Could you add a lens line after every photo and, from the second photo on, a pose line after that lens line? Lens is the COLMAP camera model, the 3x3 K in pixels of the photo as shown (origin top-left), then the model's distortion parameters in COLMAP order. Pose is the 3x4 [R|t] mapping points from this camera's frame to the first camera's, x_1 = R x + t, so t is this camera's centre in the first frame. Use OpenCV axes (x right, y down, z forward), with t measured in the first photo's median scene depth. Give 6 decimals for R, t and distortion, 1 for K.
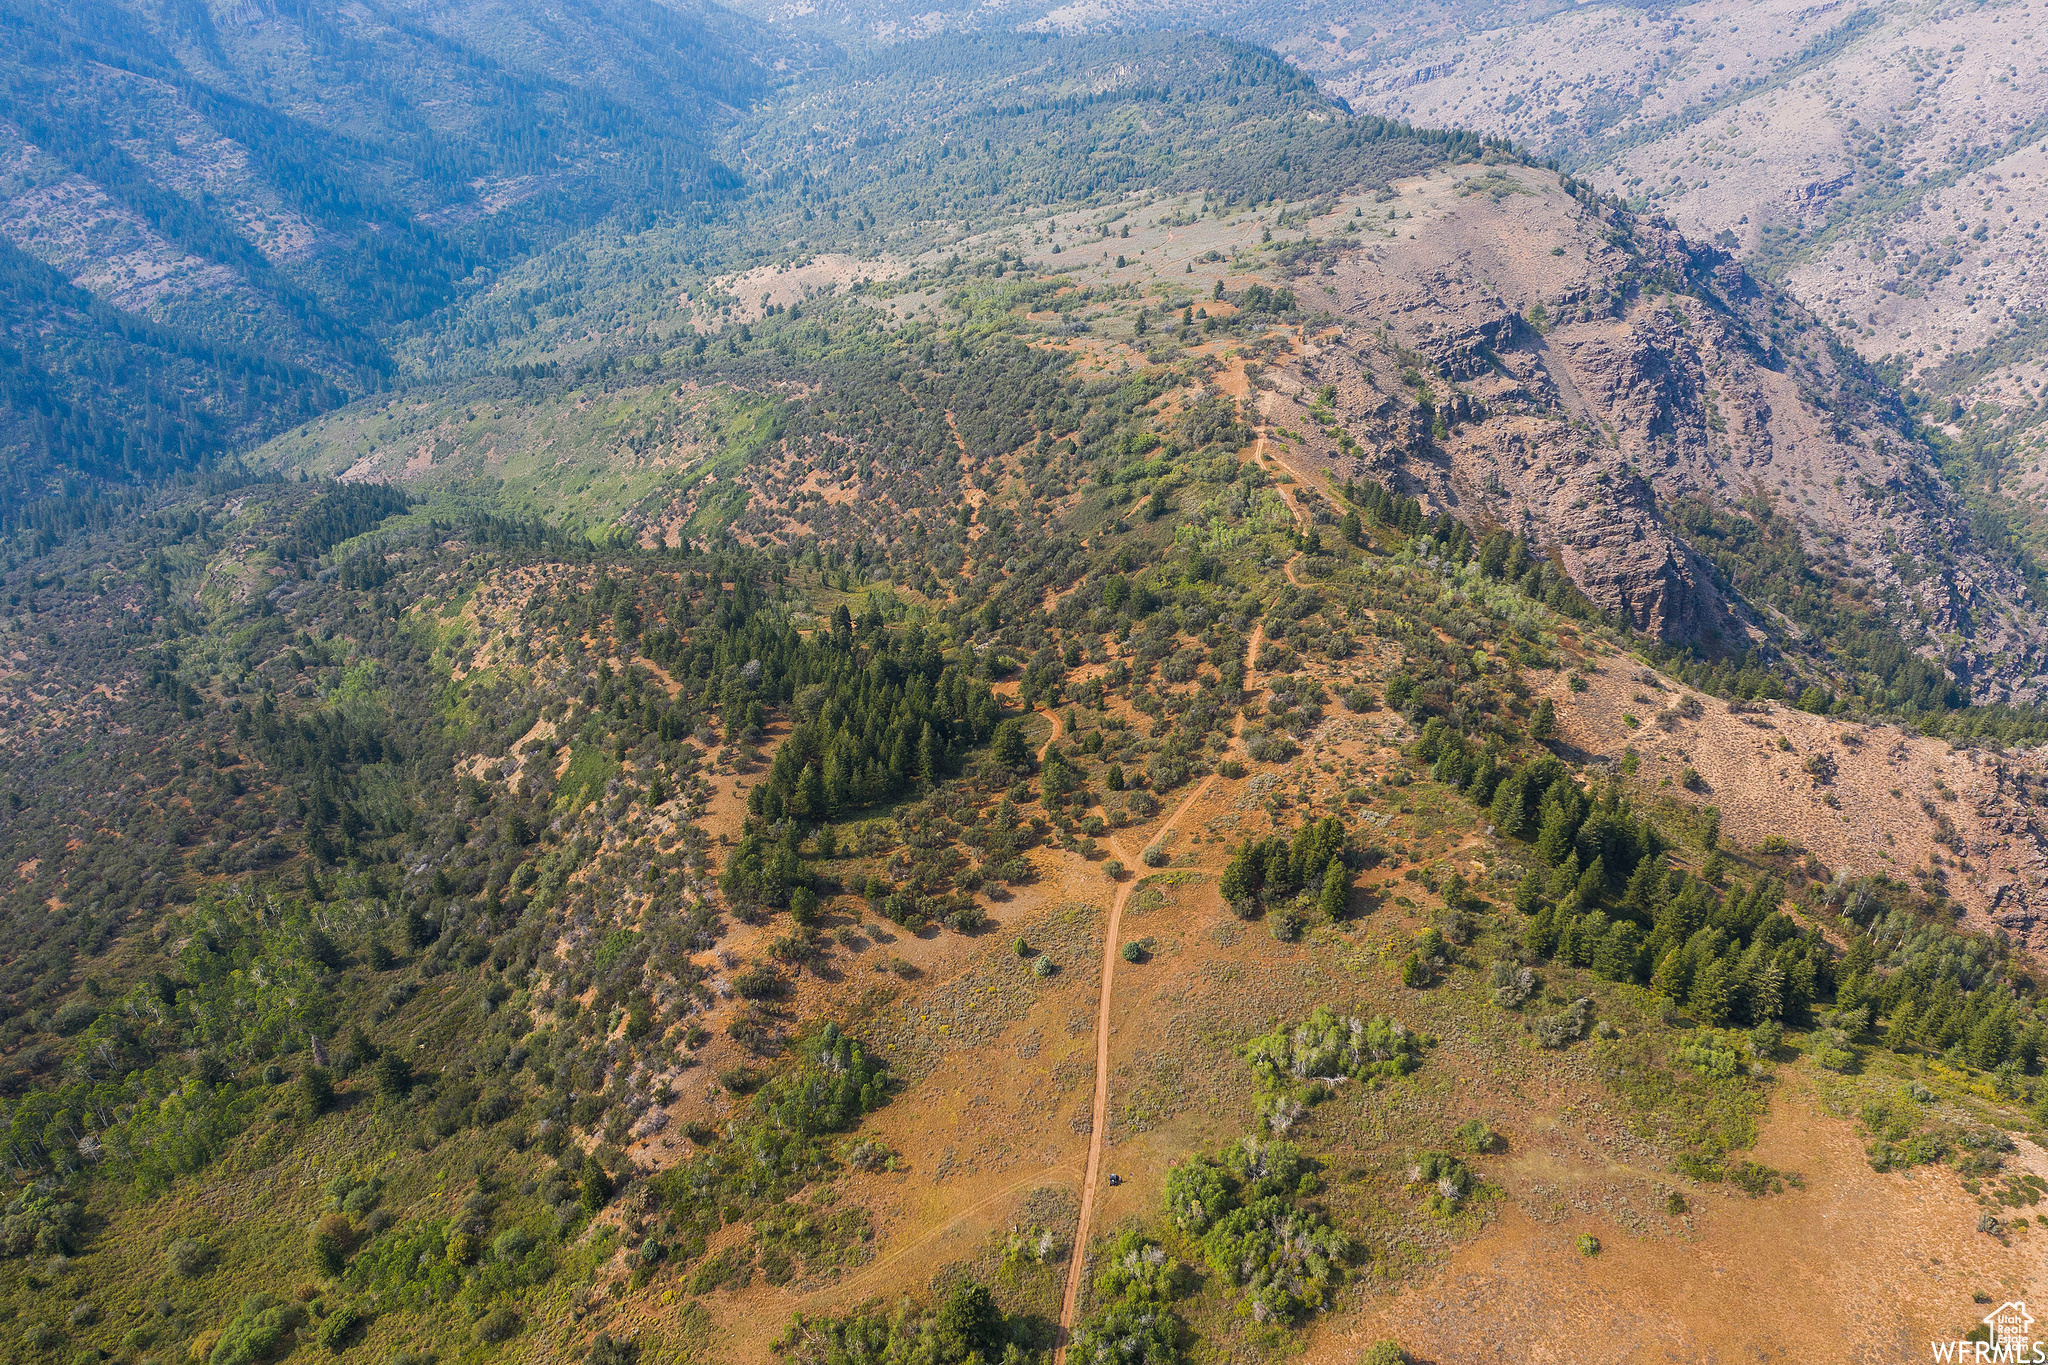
lens RADIAL K [[1605.0, 0, 1008.4], [0, 1605.0, 681.7], [0, 0, 1]] dist [-0.026285, 0.013397]
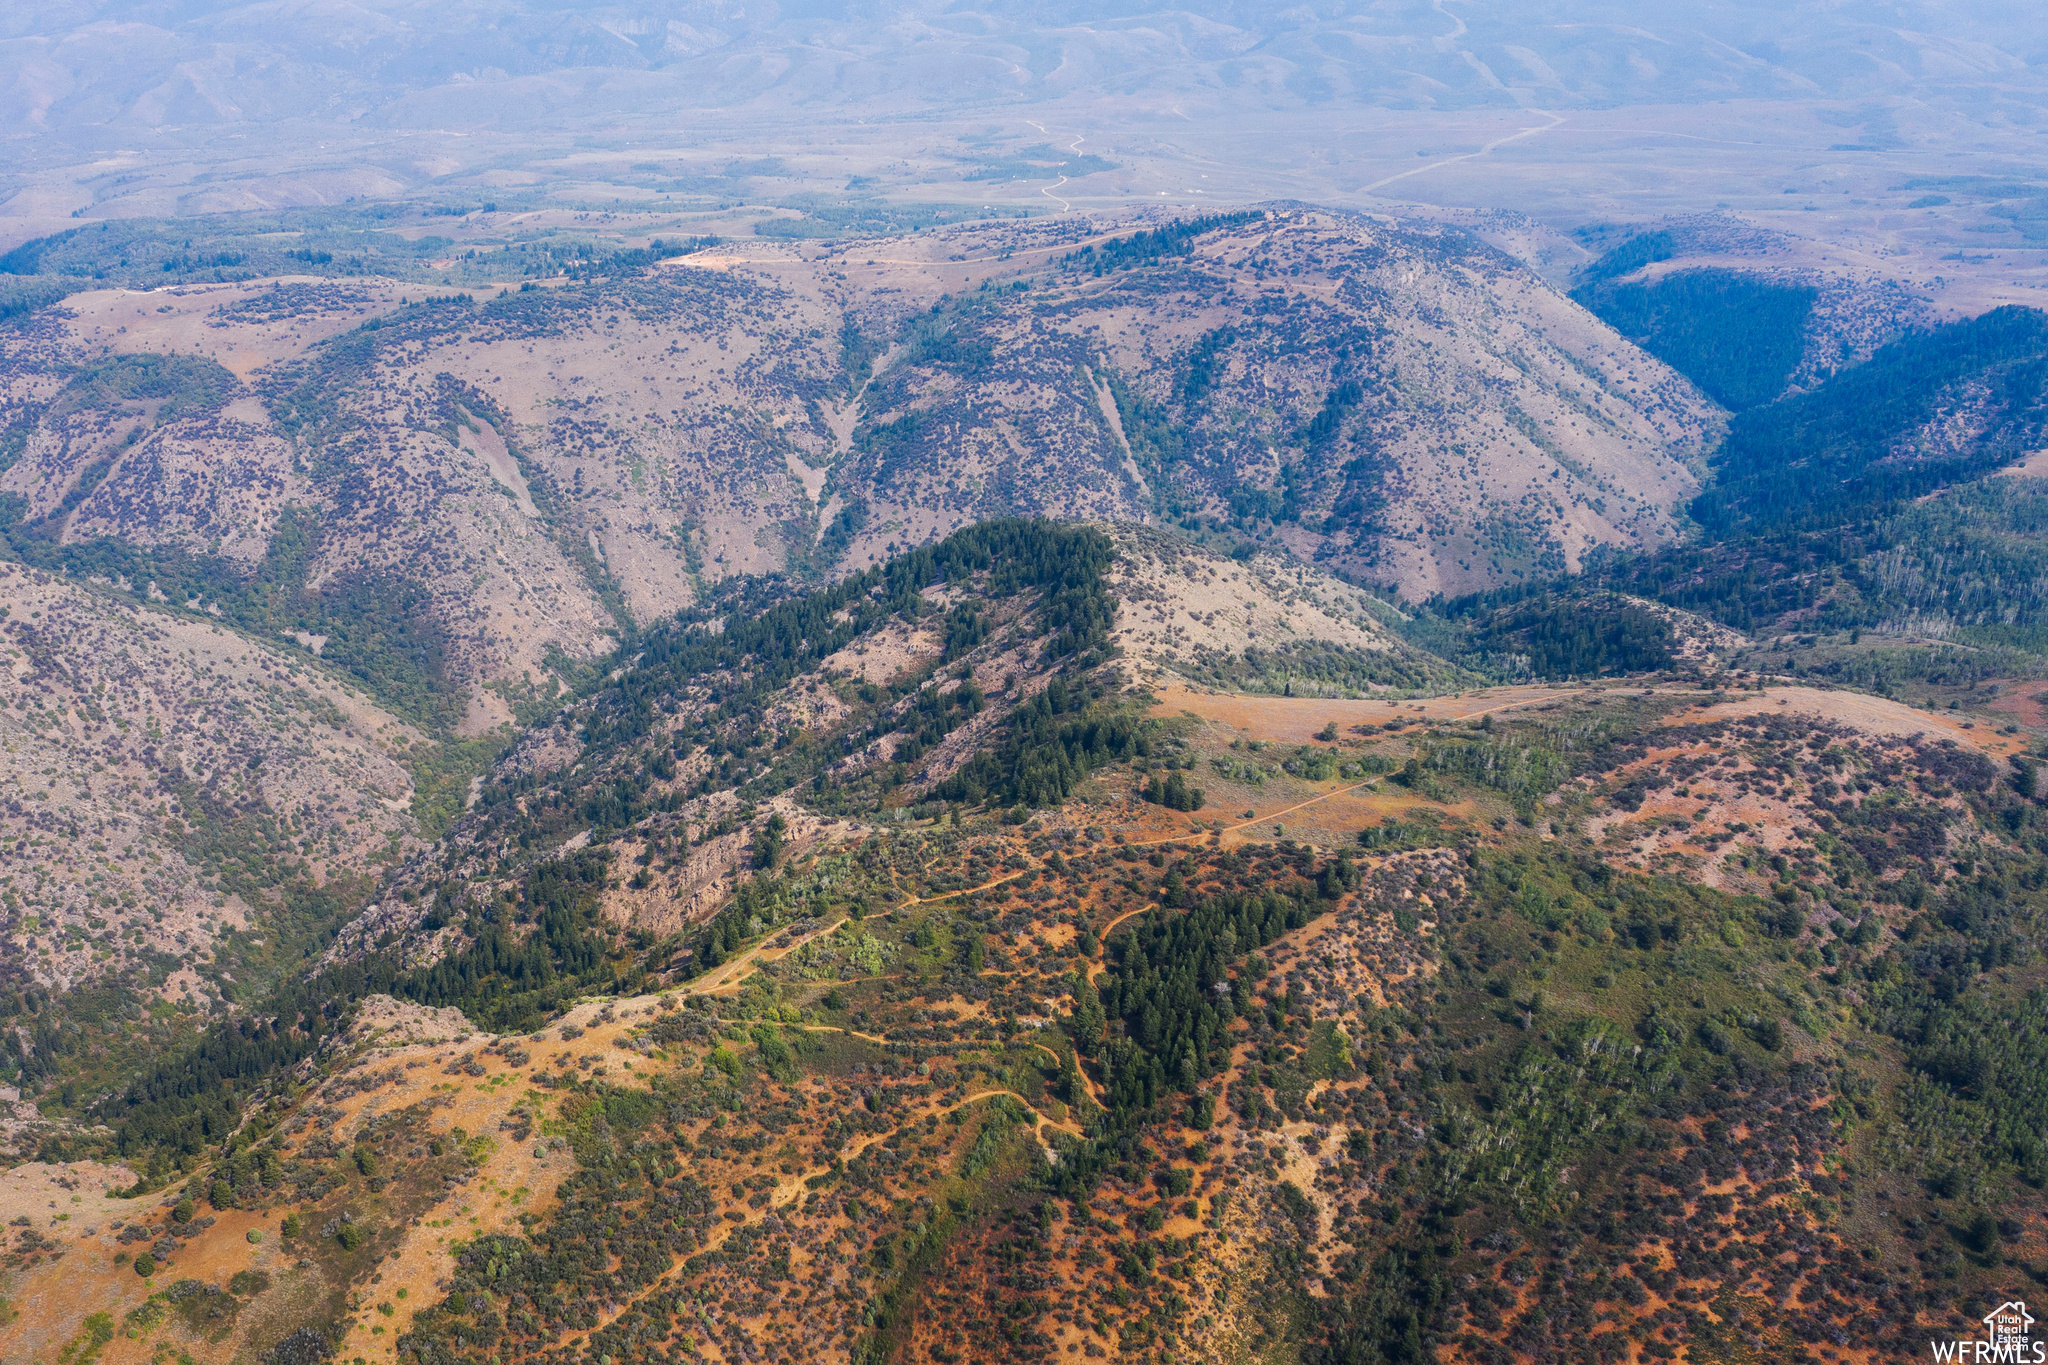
lens RADIAL K [[1770.4, 0, 918.6], [0, 1770.4, 749.9], [0, 0, 1]] dist [-0.024269, 0.016574]
pose [[-0.616488, -0.319122, 0.719794, -0.750475], [0.445076, 0.612869, 0.652916, -0.927765], [-0.649499, 0.722878, -0.235793, 0.912482]]
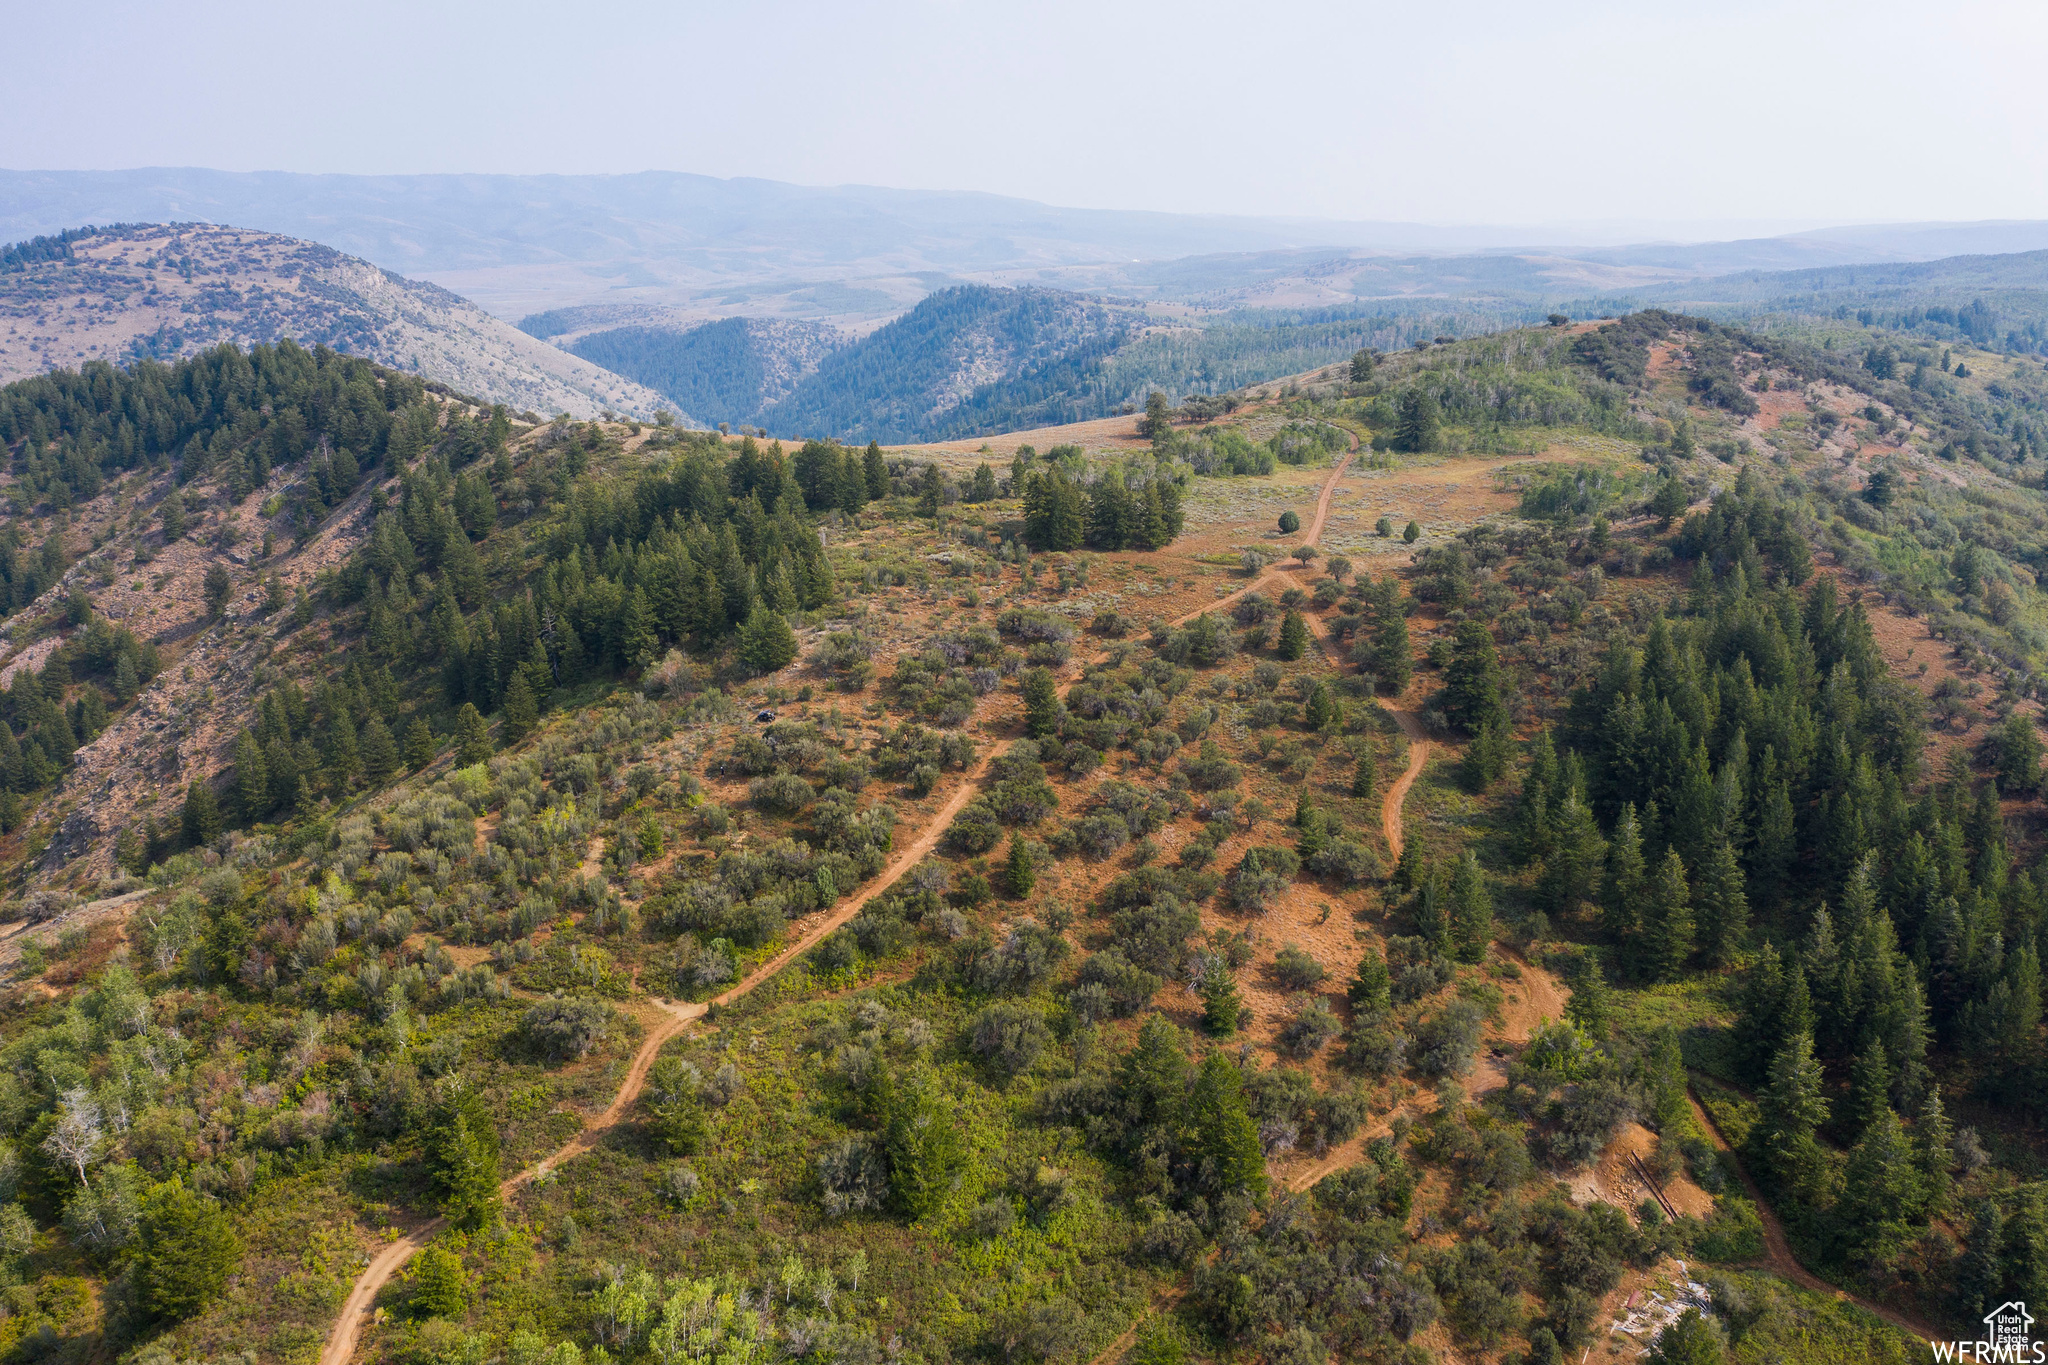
lens RADIAL K [[1605.0, 0, 1016.0], [0, 1605.0, 692.3], [0, 0, 1]] dist [-0.026285, 0.013397]
pose [[-0.989342, -0.024482, 0.143536, 0.046200], [0.094752, 0.640254, 0.762297, -0.234174], [-0.110562, 0.767773, -0.631110, 0.794808]]
